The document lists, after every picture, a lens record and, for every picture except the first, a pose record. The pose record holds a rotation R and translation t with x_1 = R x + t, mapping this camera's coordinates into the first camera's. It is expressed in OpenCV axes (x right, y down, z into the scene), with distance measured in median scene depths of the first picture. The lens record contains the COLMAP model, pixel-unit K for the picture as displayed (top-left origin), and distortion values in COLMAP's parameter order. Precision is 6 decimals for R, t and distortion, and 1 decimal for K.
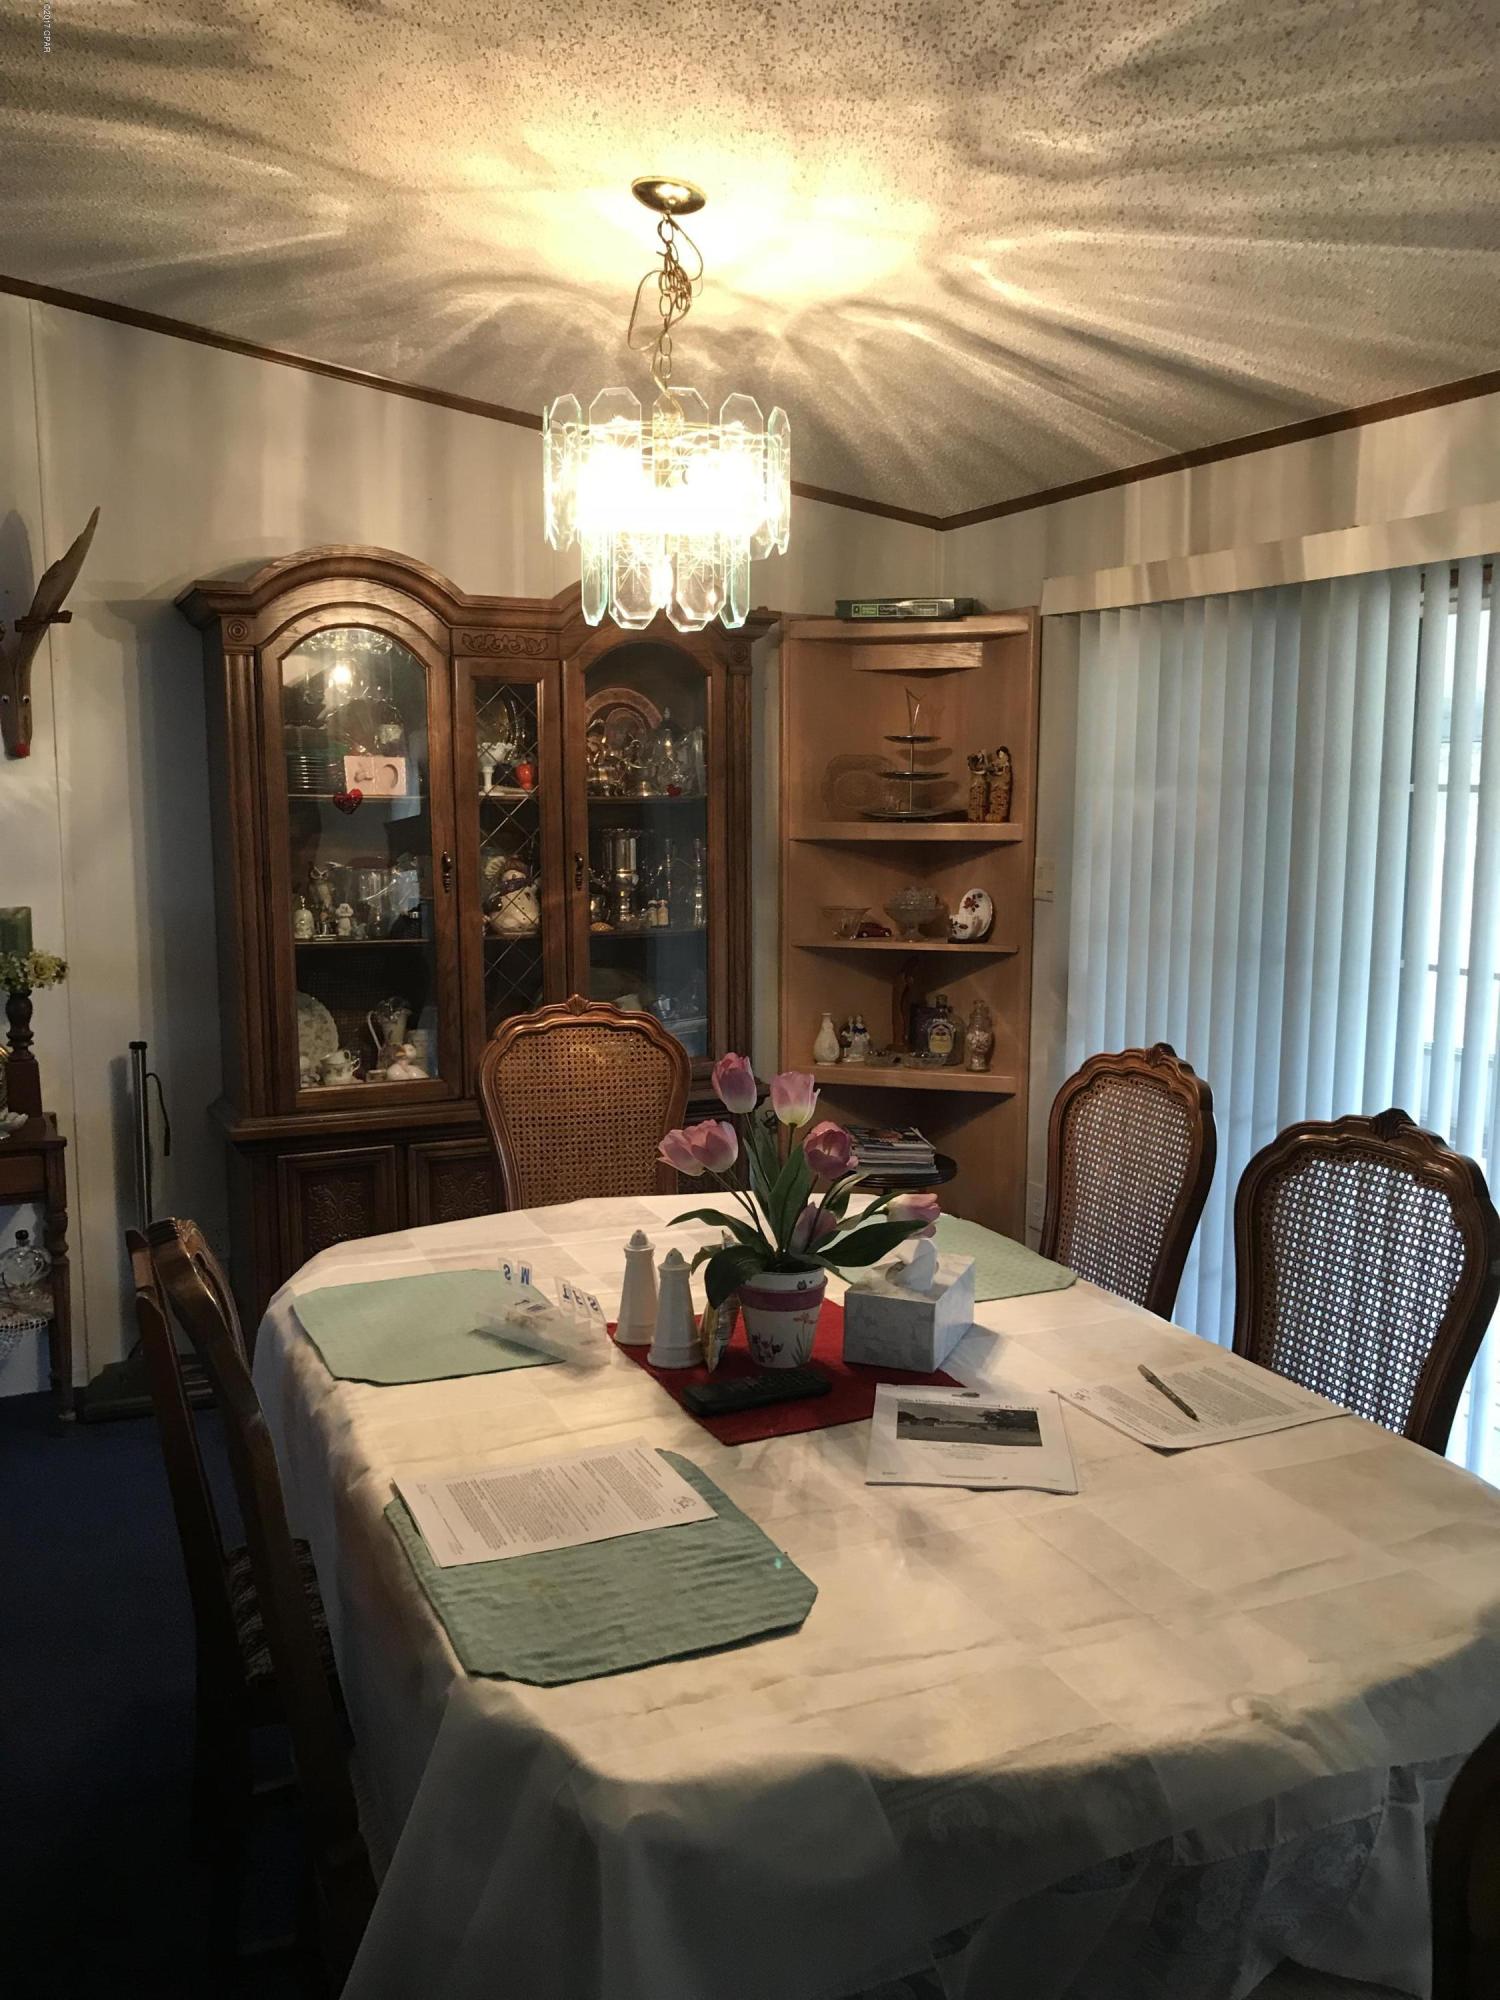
lens RADIAL K [[1655.5, 0, 750.0], [0, 1655.5, 1000.0], [0, 0, 1]] dist [0.016812, 0.000475]
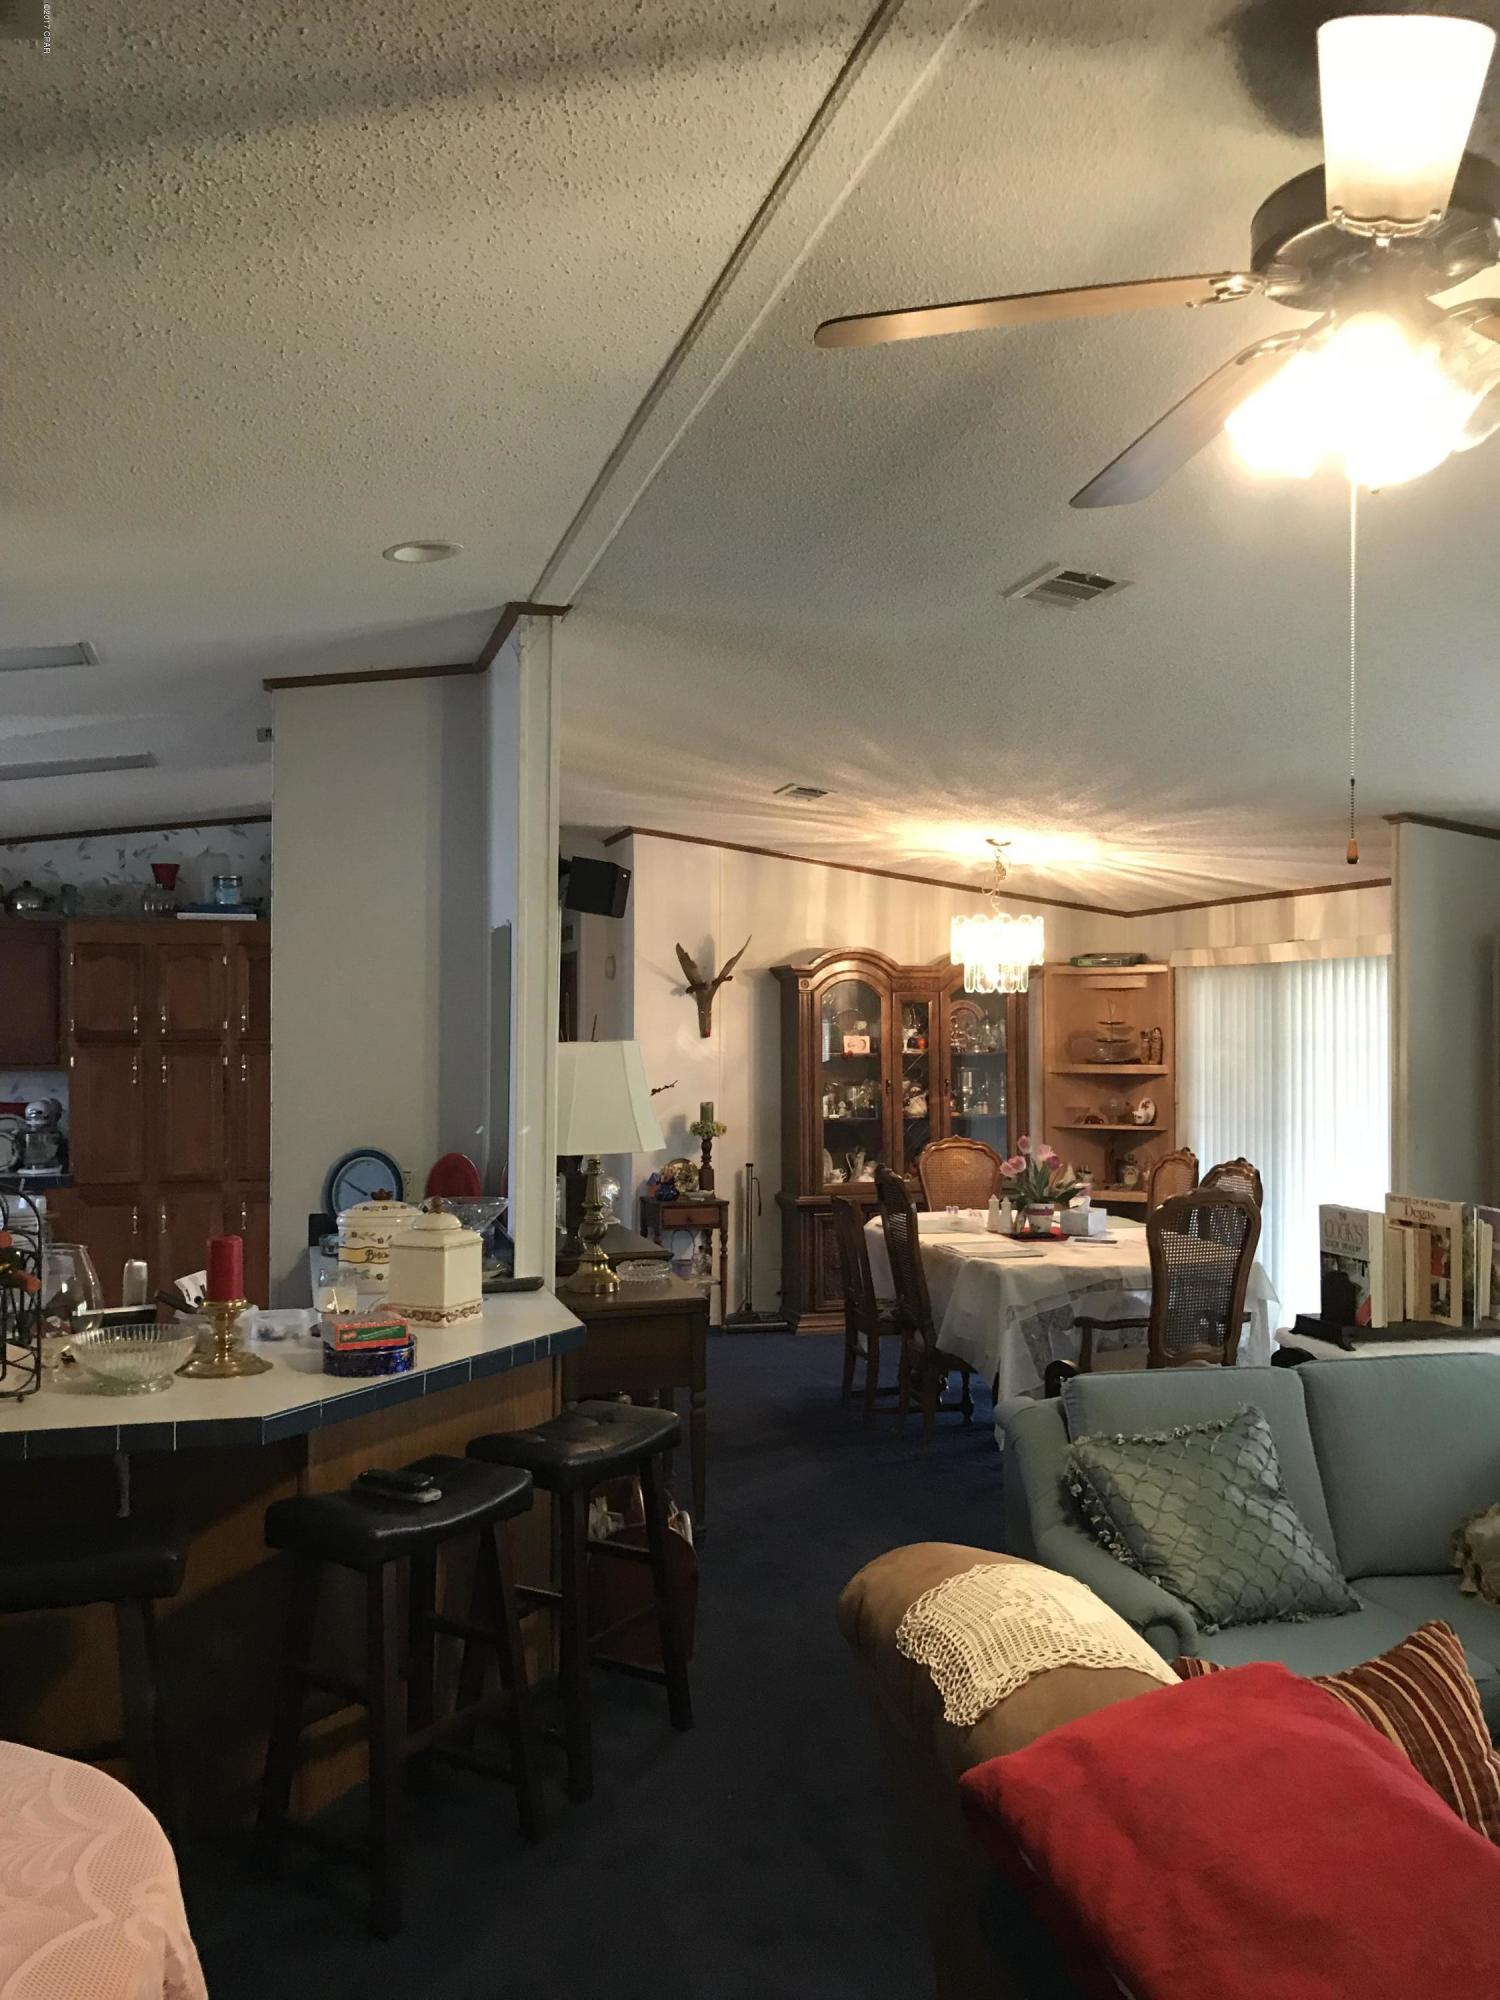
lens RADIAL K [[1648.0, 0, 660.4], [0, 1648.0, 1029.4], [0, 0, 1]] dist [0.017021, -0.001321]
pose [[0.976489, -0.005130, -0.215507, -0.004500], [-0.021777, 0.992255, -0.122292, 0.117850], [0.214465, 0.124110, 0.968814, -1.166592]]
